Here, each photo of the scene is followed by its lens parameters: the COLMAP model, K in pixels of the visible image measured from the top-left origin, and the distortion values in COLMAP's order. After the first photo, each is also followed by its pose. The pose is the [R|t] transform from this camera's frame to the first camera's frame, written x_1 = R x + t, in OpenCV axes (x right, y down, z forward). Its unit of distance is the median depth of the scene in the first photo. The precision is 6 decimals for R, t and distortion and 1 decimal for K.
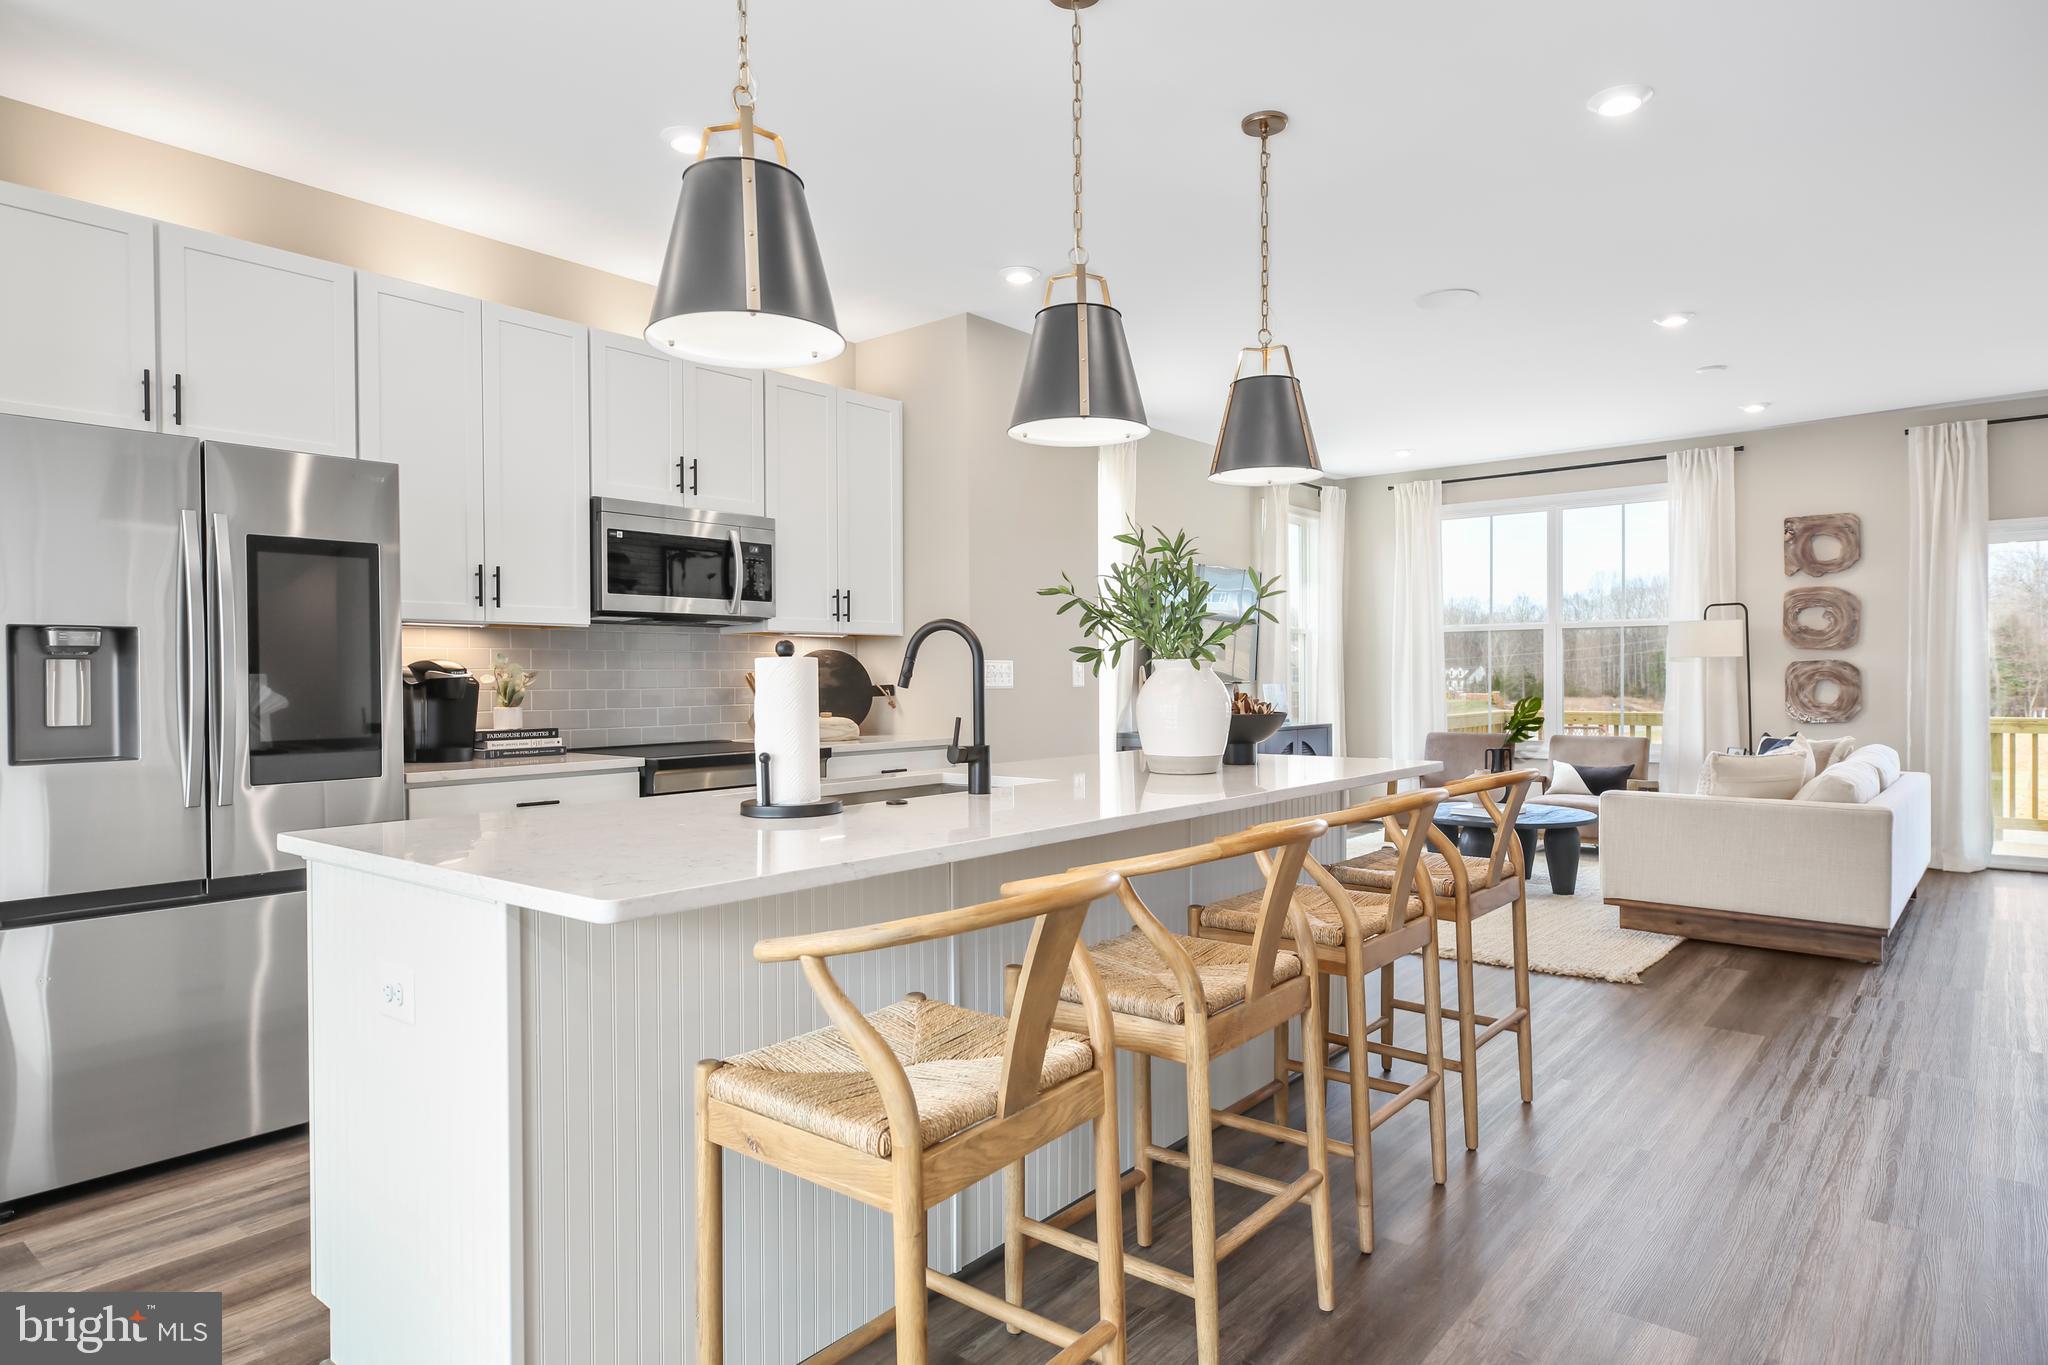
lens RADIAL K [[1177.9, 0, 1024.0], [0, 1177.9, 682.5], [0, 0, 1]] dist [0.048577, 0.000094]
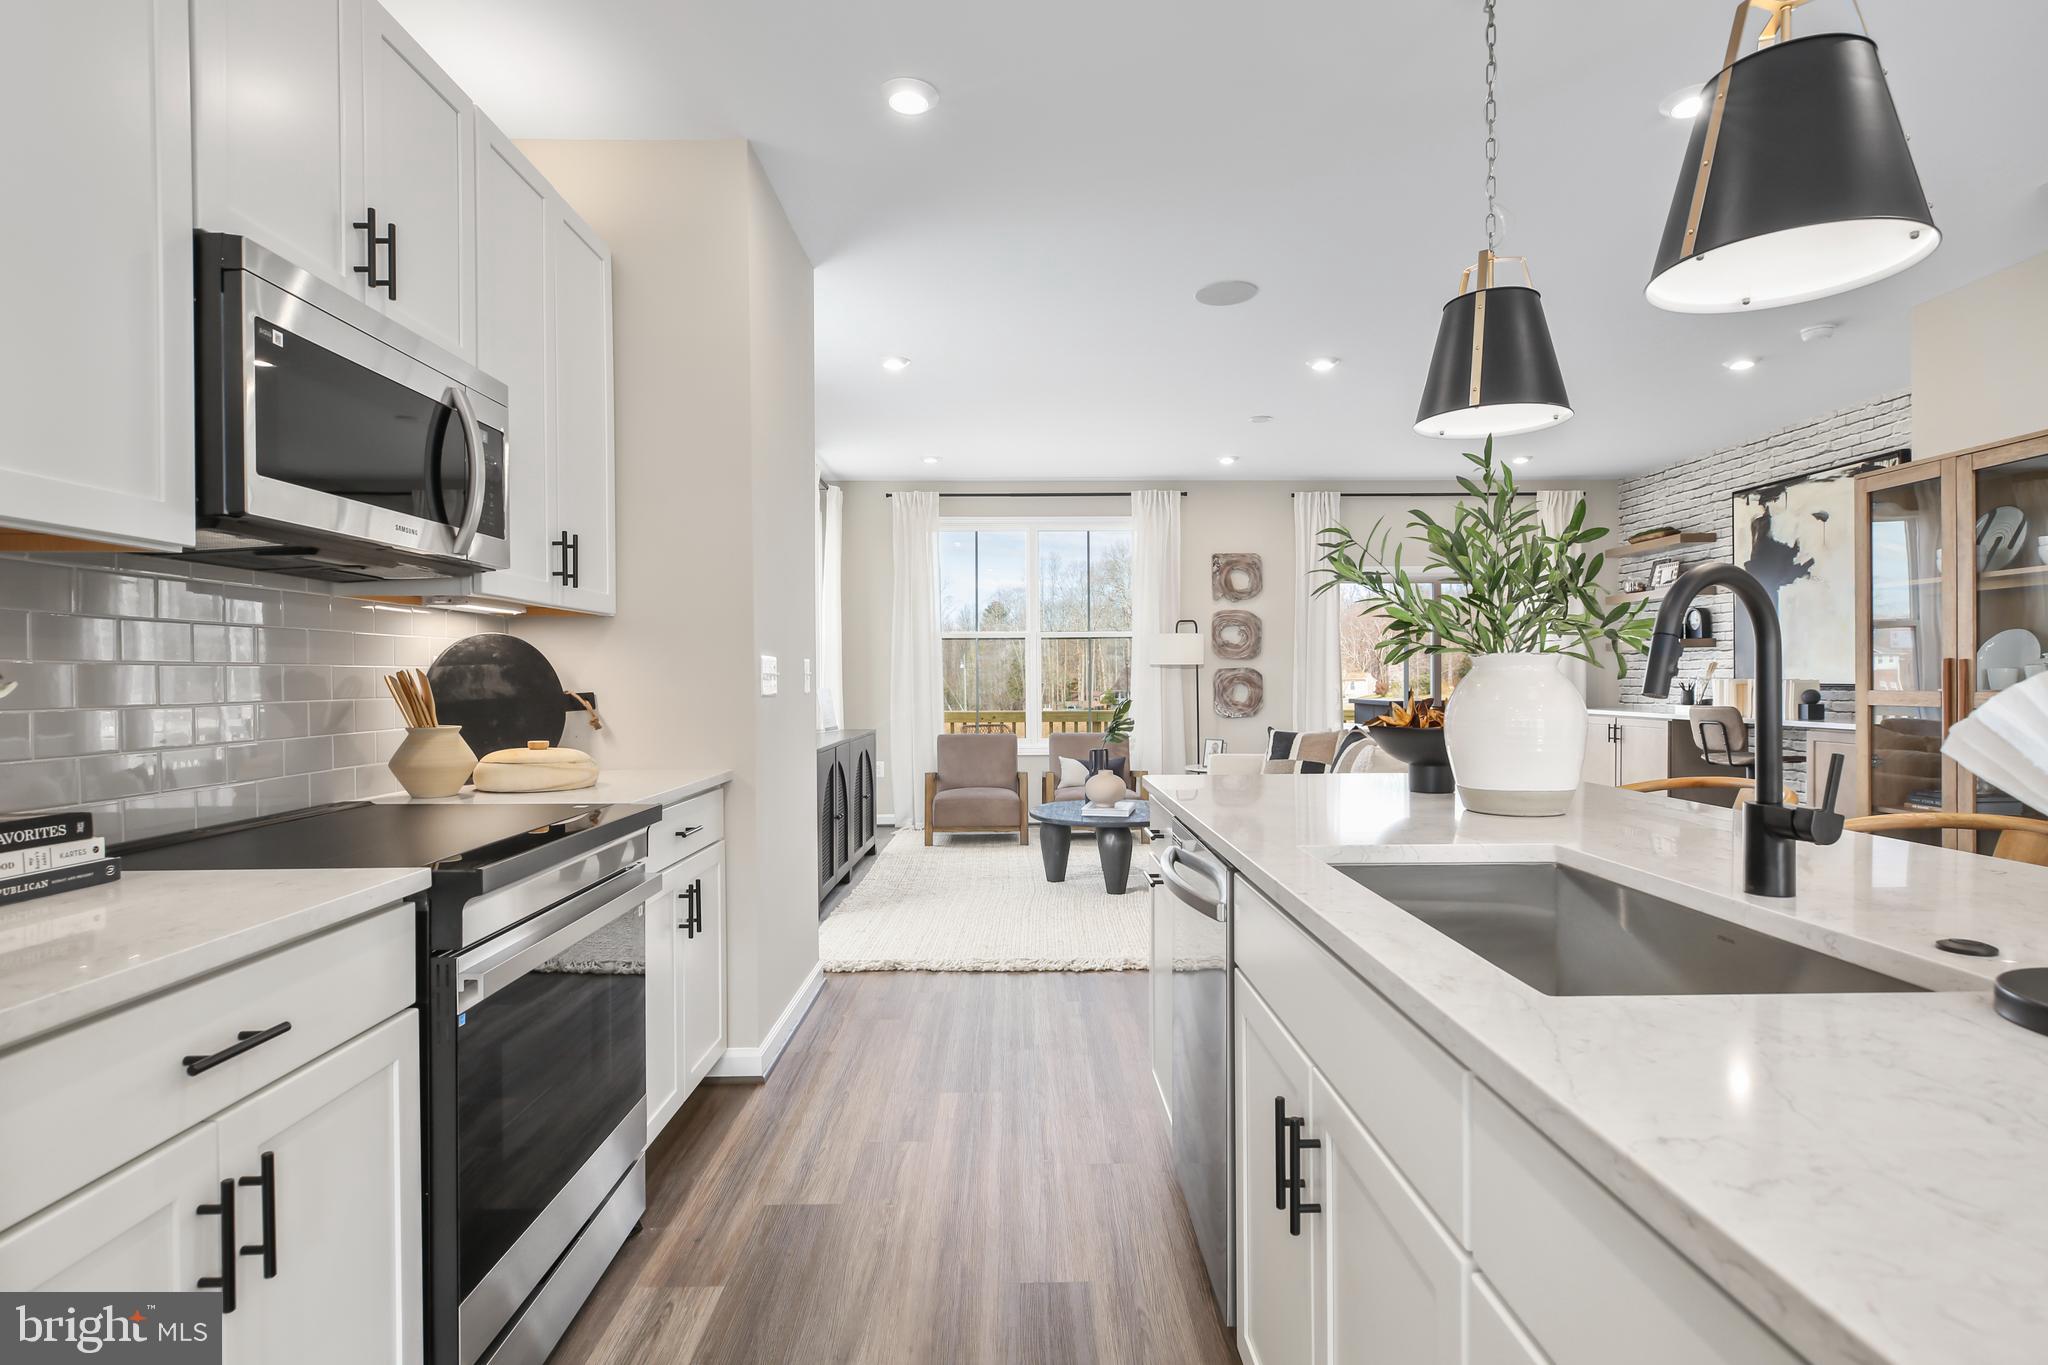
lens RADIAL K [[1035.4, 0, 1024.0], [0, 1035.4, 682.5], [0, 0, 1]] dist [-0.001464, -0.000432]
pose [[0.762444, -0.001370, 0.647053, -0.215491], [0.004744, 0.999983, -0.003473, -0.000301], [-0.647037, 0.005718, 0.762437, 0.314682]]
